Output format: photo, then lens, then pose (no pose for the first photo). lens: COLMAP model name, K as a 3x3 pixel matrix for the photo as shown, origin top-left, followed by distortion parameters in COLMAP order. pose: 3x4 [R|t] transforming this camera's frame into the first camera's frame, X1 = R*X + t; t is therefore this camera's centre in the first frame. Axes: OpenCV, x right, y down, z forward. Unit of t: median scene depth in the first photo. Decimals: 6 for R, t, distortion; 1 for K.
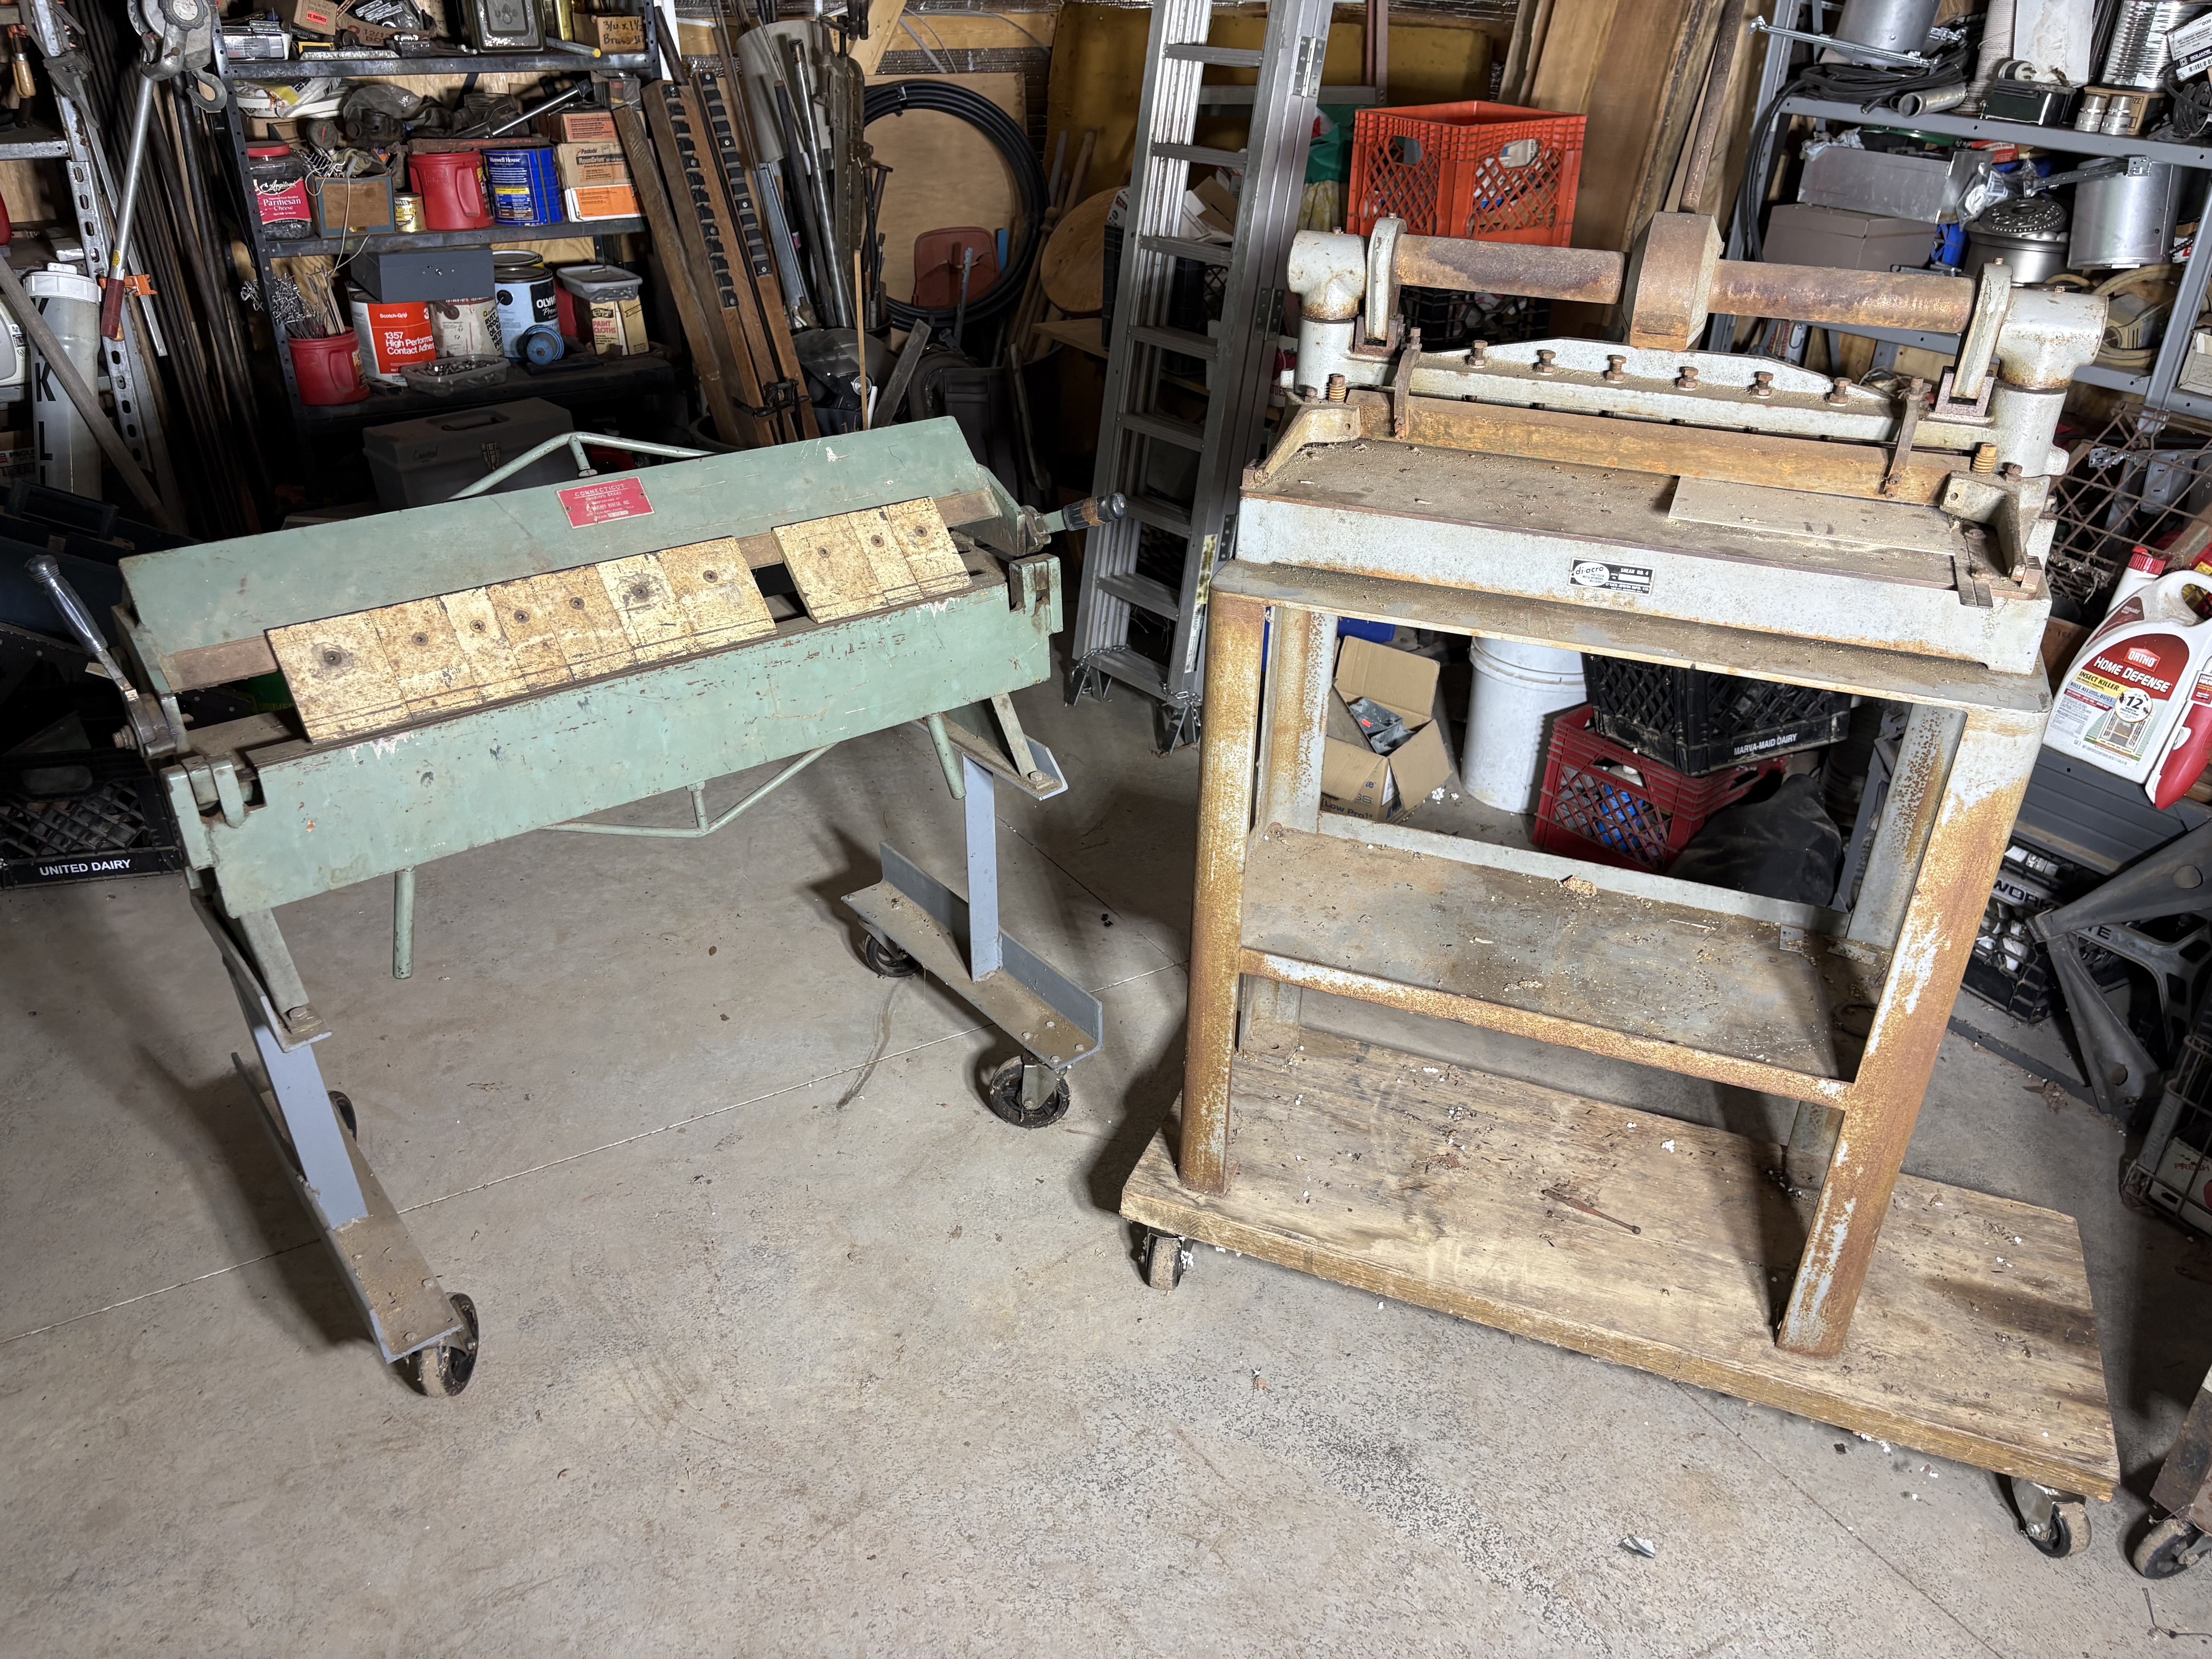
lens RADIAL K [[1673.6, 0, 1094.7], [0, 1673.6, 842.6], [0, 0, 1]] dist [0.043816, -0.038918]
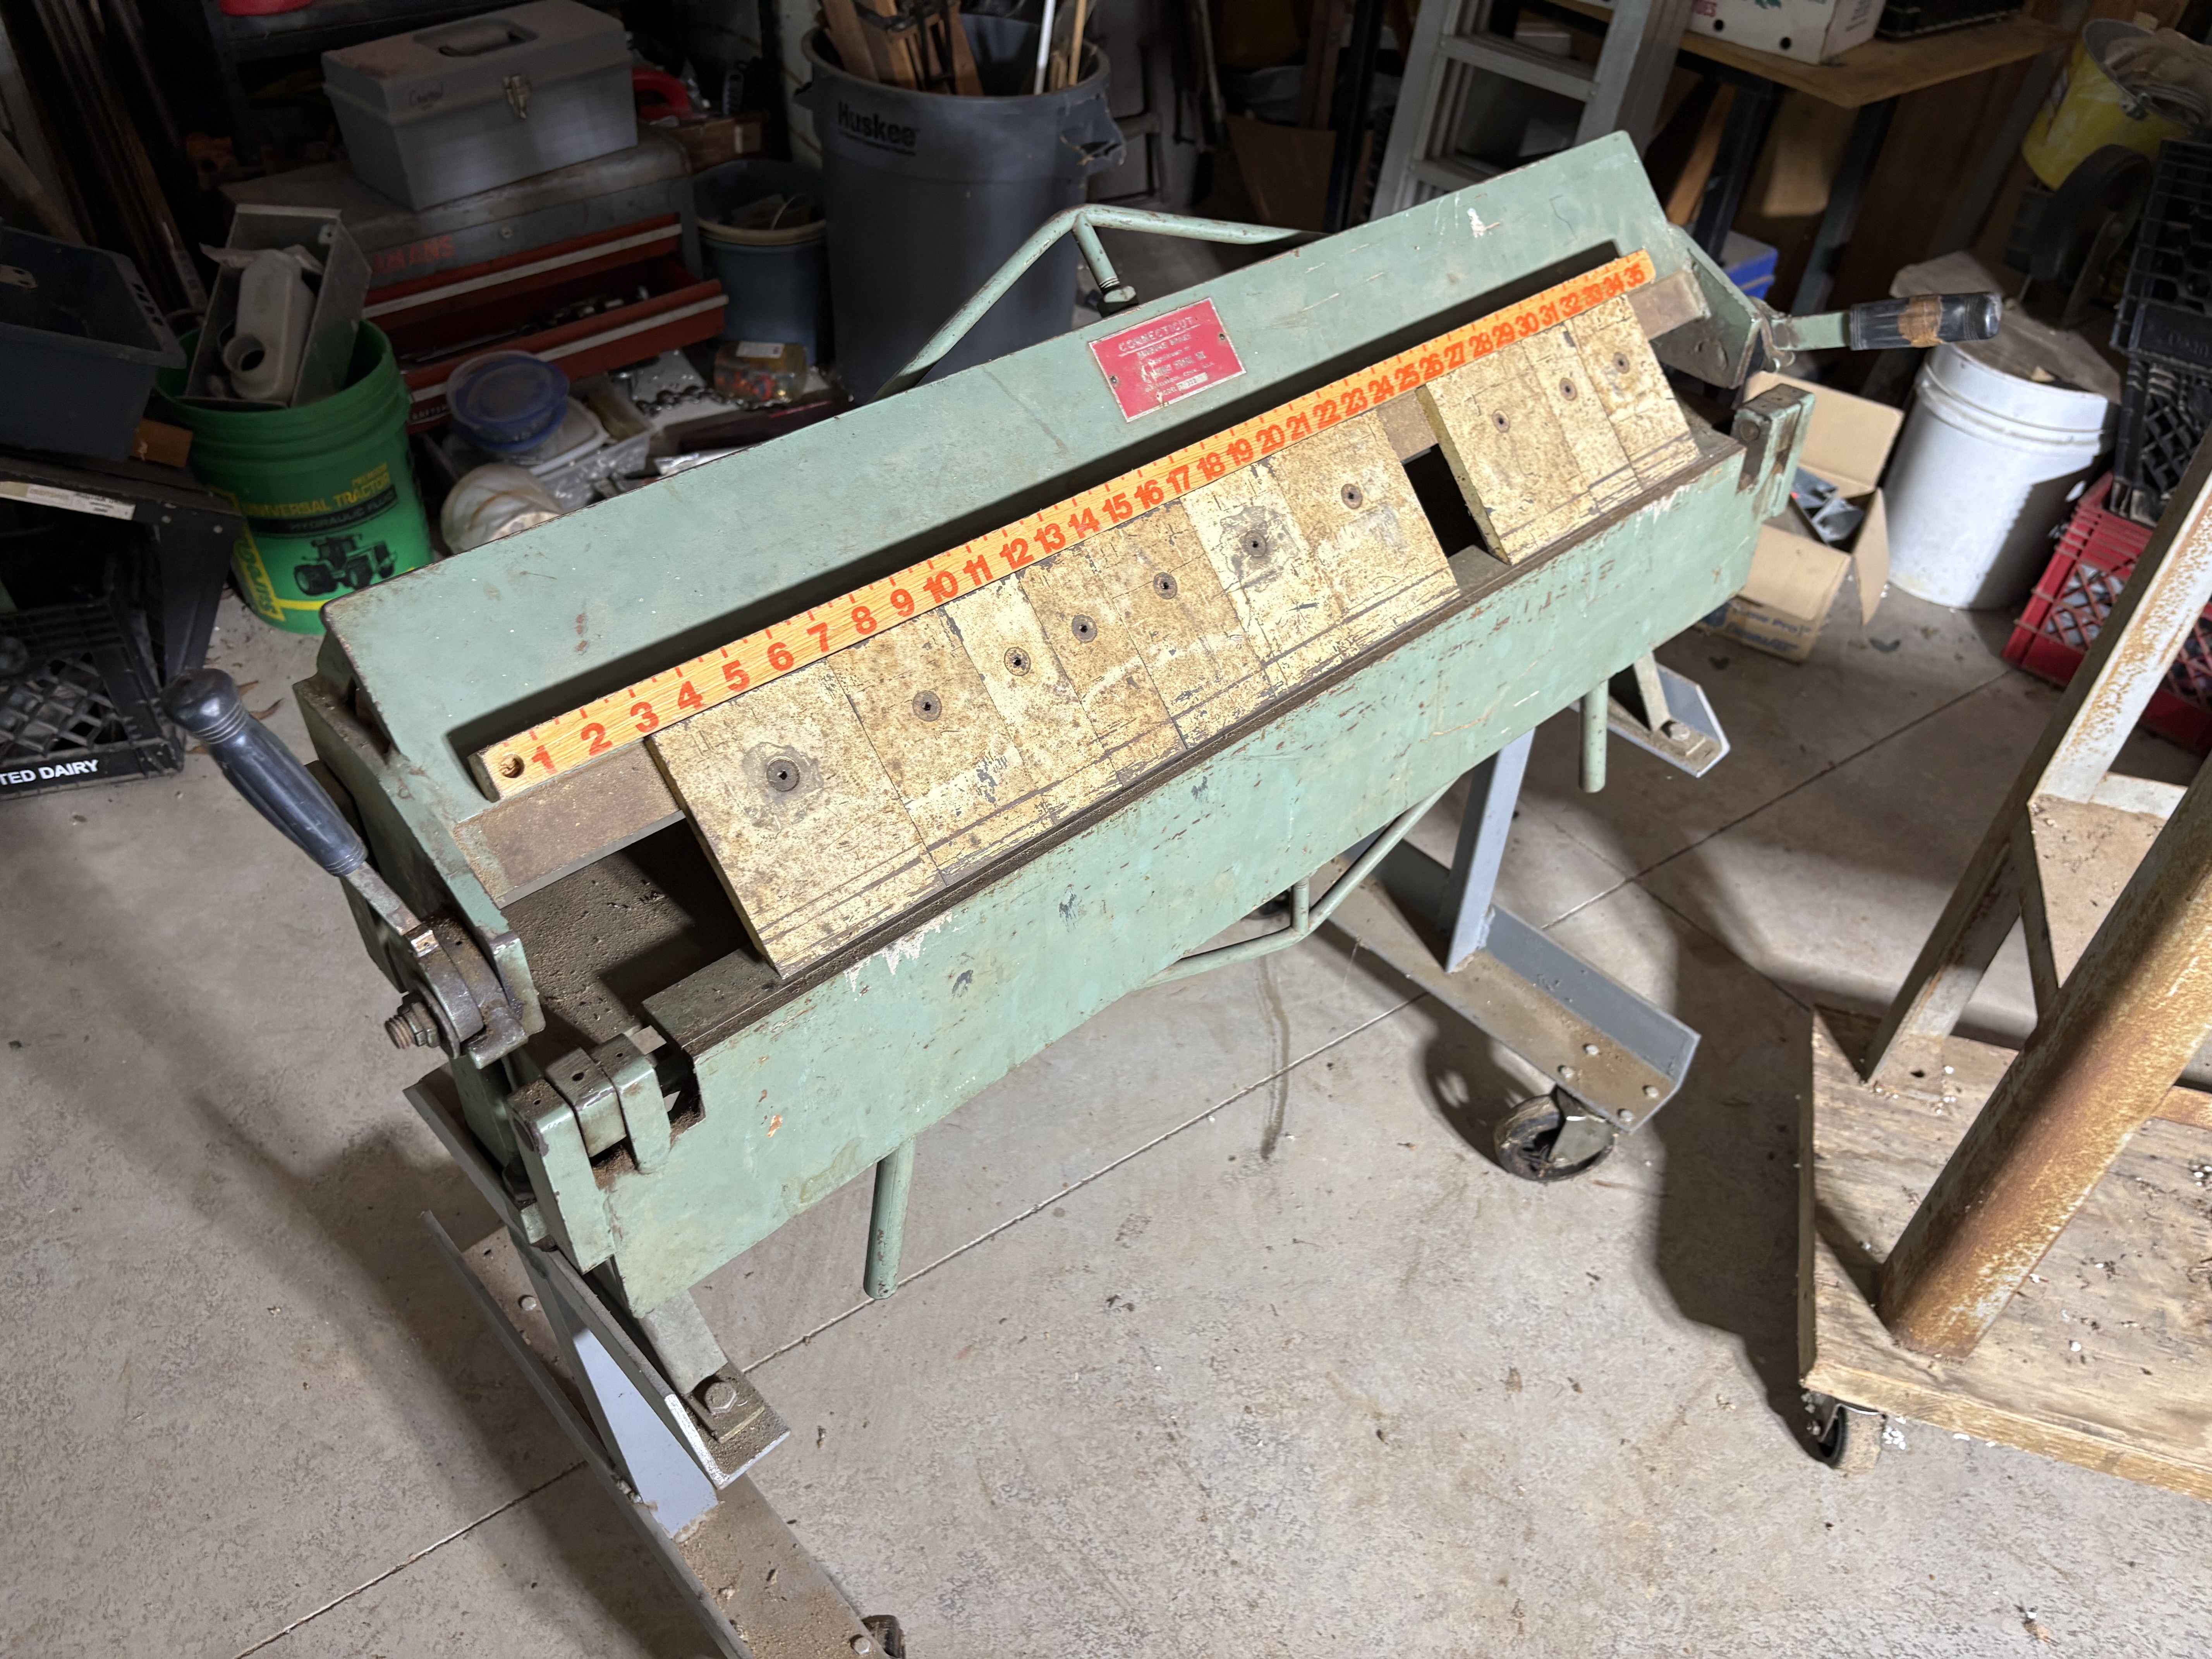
lens RADIAL K [[1667.2, 0, 1118.9], [0, 1667.2, 842.2], [0, 0, 1]] dist [0.082874, -0.110383]
pose [[0.995291, -0.036623, 0.089750, -0.348582], [0.014372, 0.971402, 0.237004, -0.176093], [-0.095864, -0.234598, 0.967354, 0.459141]]
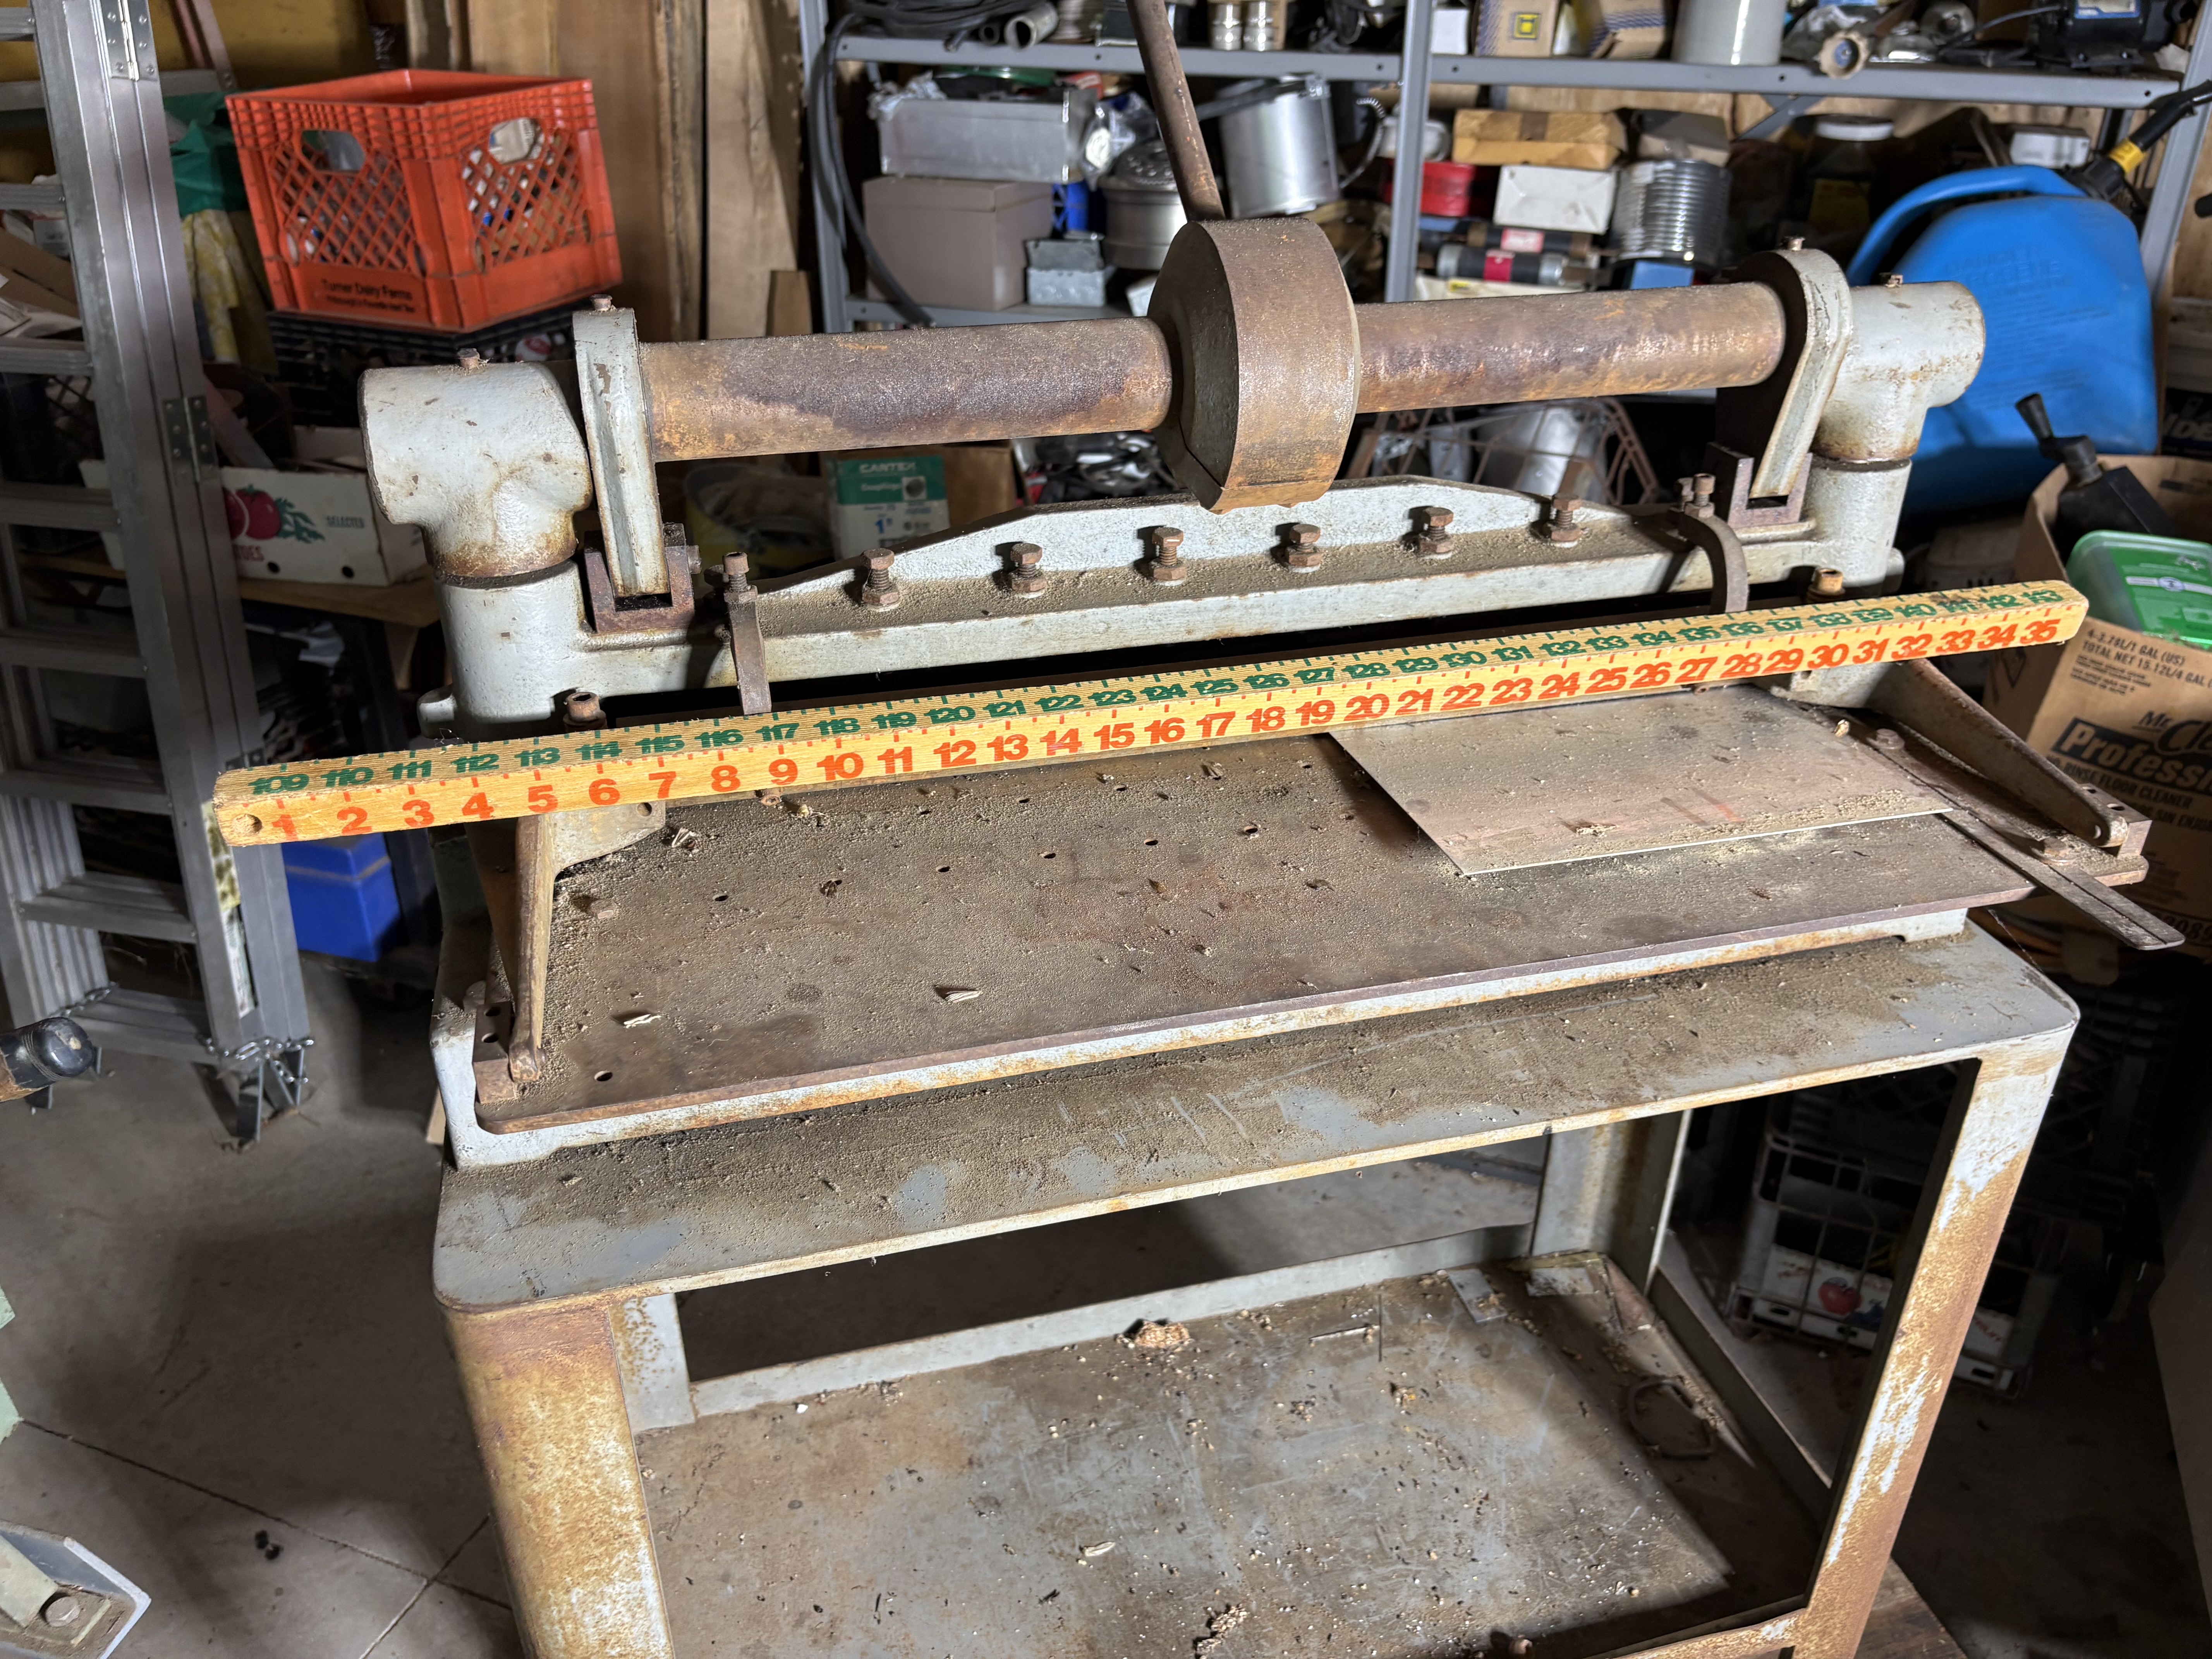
lens RADIAL K [[1679.7, 0, 1125.1], [0, 1679.7, 839.9], [0, 0, 1]] dist [0.044632, -0.054187]
pose [[0.801816, -0.305927, 0.513322, 0.026530], [0.301849, 0.948718, 0.093920, -0.220289], [-0.515731, 0.079640, 0.853041, 0.527027]]
